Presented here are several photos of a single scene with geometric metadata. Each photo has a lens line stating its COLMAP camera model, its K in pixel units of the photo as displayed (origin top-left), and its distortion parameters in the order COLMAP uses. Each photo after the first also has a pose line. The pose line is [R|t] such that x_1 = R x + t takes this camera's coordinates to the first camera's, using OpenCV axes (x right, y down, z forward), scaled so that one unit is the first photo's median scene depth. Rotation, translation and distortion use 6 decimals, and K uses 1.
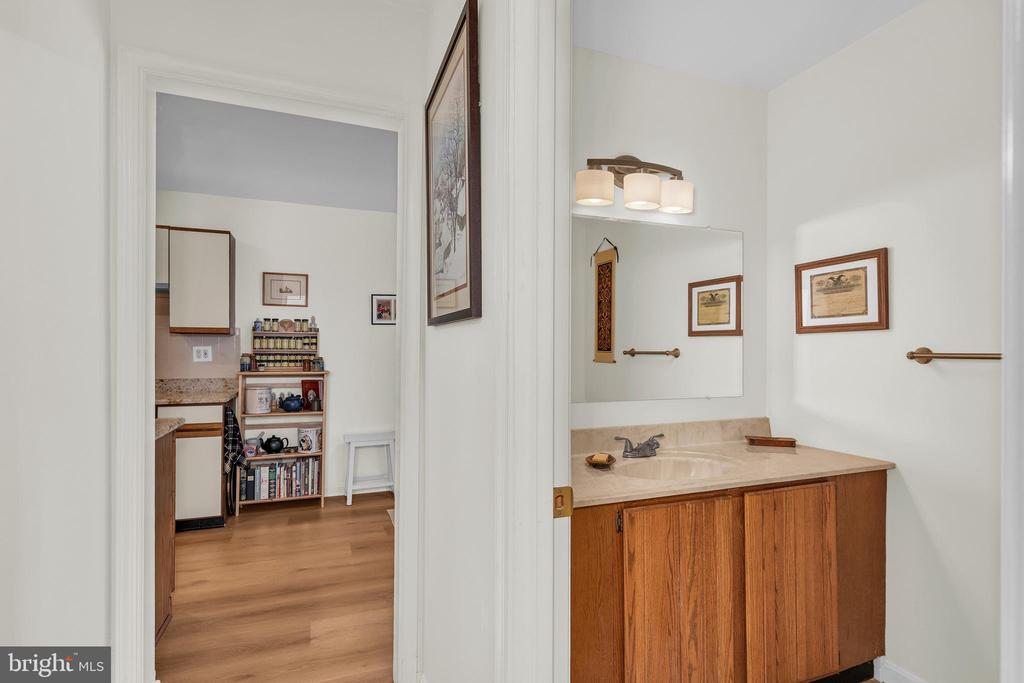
lens RADIAL K [[501.8, 0, 515.3], [0, 501.8, 347.6], [0, 0, 1]] dist [-0.000888, 0.001194]
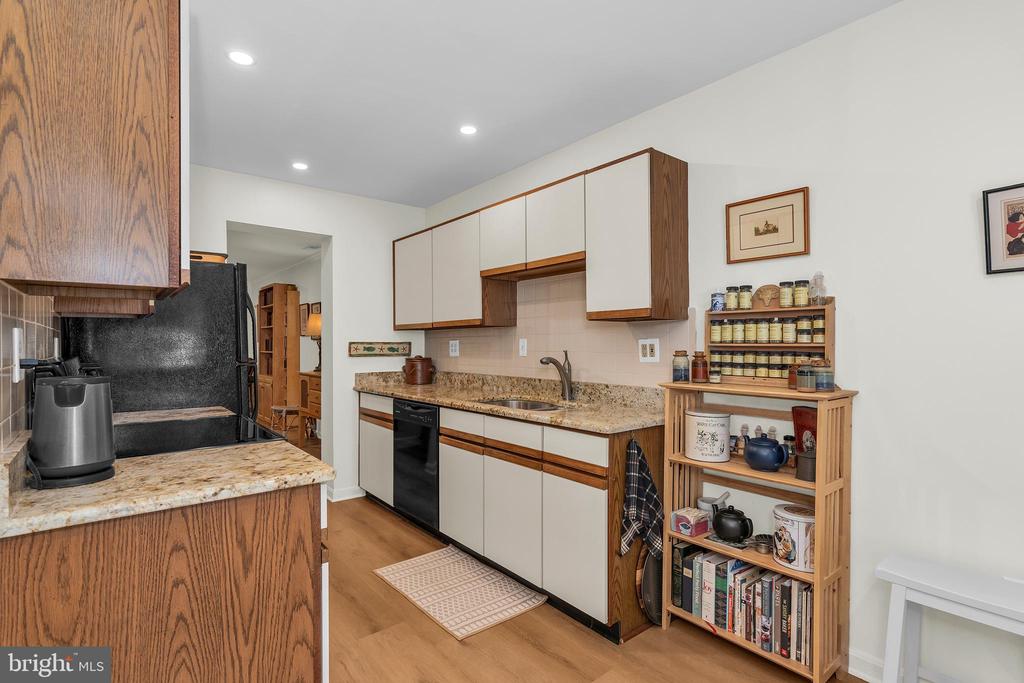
lens RADIAL K [[501.8, 0, 505.0], [0, 501.8, 338.1], [0, 0, 1]] dist [-0.000888, 0.001194]
pose [[0.286628, -0.013832, -0.957942, -0.041705], [0.009056, 0.999890, -0.011728, 0.002085], [0.957999, -0.005313, 0.286722, 0.615389]]
